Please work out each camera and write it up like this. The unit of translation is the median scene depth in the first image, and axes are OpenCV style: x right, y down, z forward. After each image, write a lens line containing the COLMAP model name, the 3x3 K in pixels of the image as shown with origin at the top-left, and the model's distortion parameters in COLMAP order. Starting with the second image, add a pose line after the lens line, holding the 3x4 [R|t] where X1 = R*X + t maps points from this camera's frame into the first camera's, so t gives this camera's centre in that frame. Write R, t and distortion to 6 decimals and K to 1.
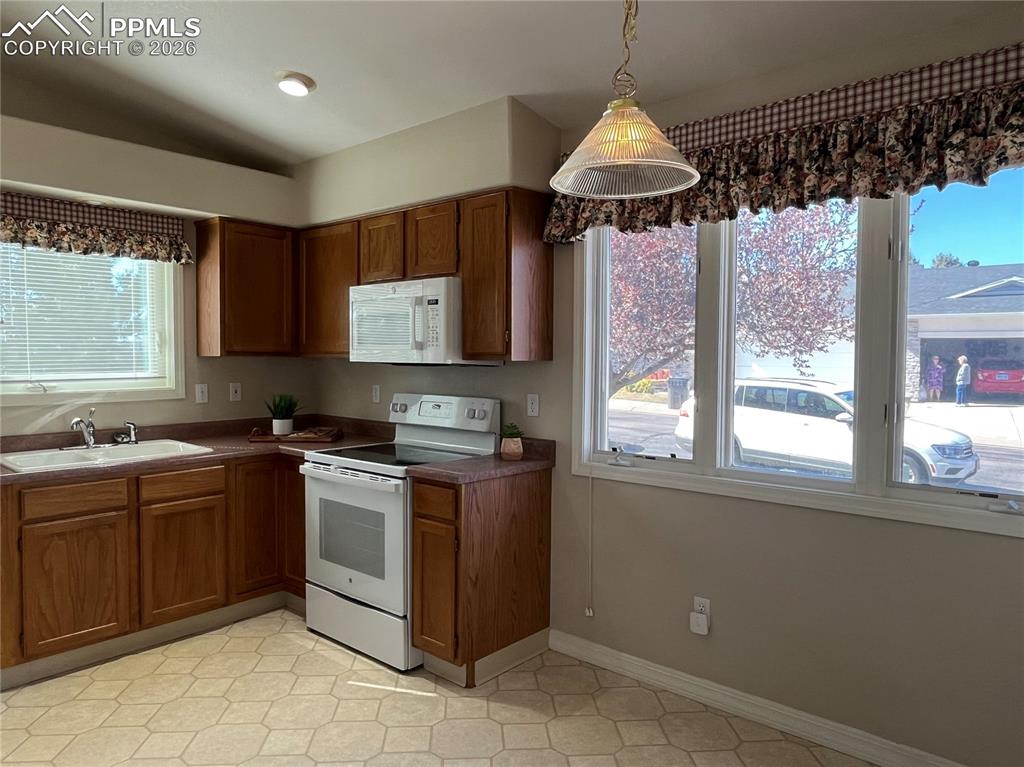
lens RADIAL K [[693.3, 0, 509.6], [0, 693.3, 384.7], [0, 0, 1]] dist [0.000174, -0.008706]
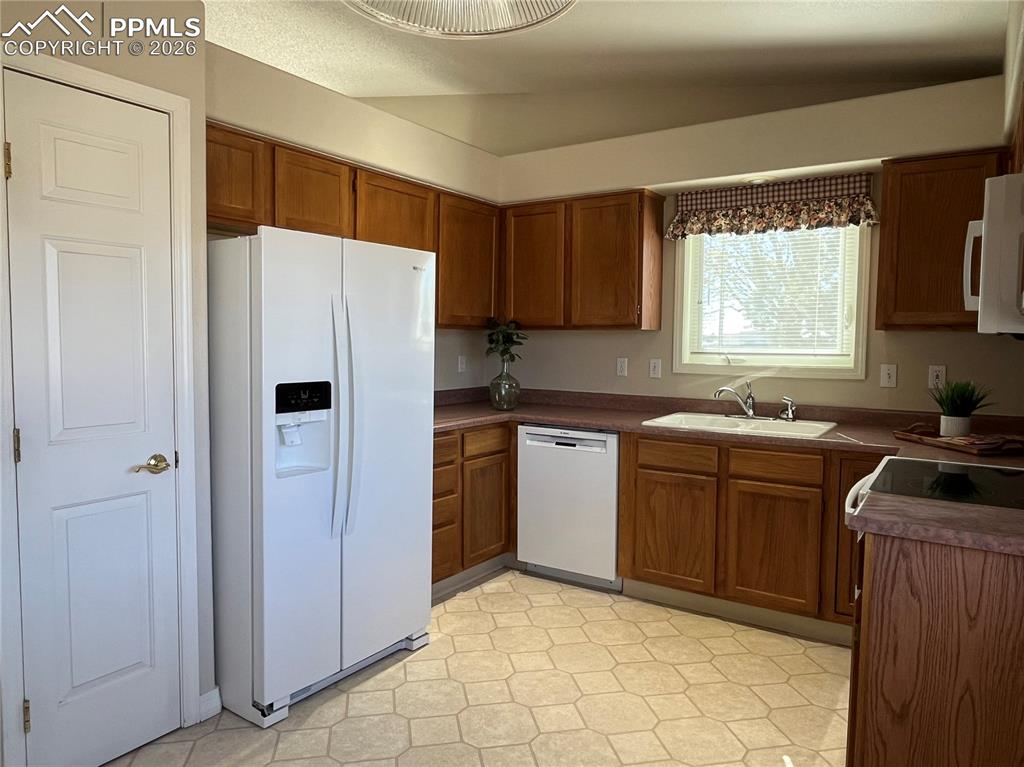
lens RADIAL K [[693.3, 0, 508.7], [0, 693.3, 379.1], [0, 0, 1]] dist [0.000174, -0.008706]
pose [[0.123982, 0.056077, -0.990699, 0.397456], [-0.053077, 0.997347, 0.049811, -0.001027], [0.990864, 0.046407, 0.126629, 0.517733]]
